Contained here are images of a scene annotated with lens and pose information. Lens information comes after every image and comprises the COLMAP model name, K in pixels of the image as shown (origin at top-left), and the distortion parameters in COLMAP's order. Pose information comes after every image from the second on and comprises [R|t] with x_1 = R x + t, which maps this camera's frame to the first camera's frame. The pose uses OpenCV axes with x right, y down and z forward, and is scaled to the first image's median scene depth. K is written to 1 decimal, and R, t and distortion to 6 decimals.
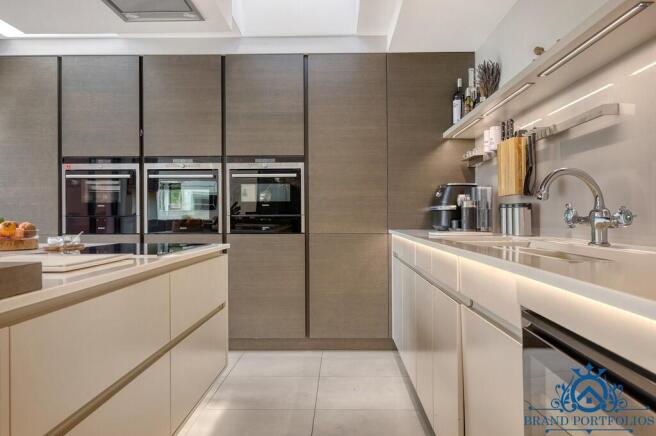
lens RADIAL K [[570.6, 0, 329.0], [0, 570.6, 215.3], [0, 0, 1]] dist [0.002364, -0.000510]
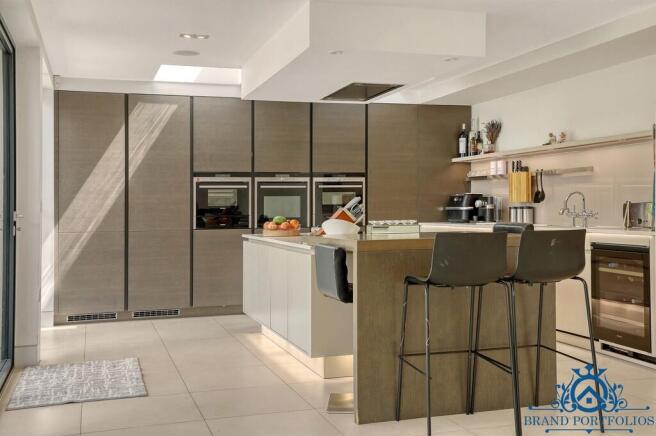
lens RADIAL K [[740.9, 0, 327.7], [0, 740.9, 217.5], [0, 0, 1]] dist [0.001355, 0.000000]
pose [[0.950404, -0.011818, 0.310794, -0.722708], [0.008512, 0.999892, 0.011993, -0.014065], [-0.310902, -0.008753, 0.950402, -0.764865]]
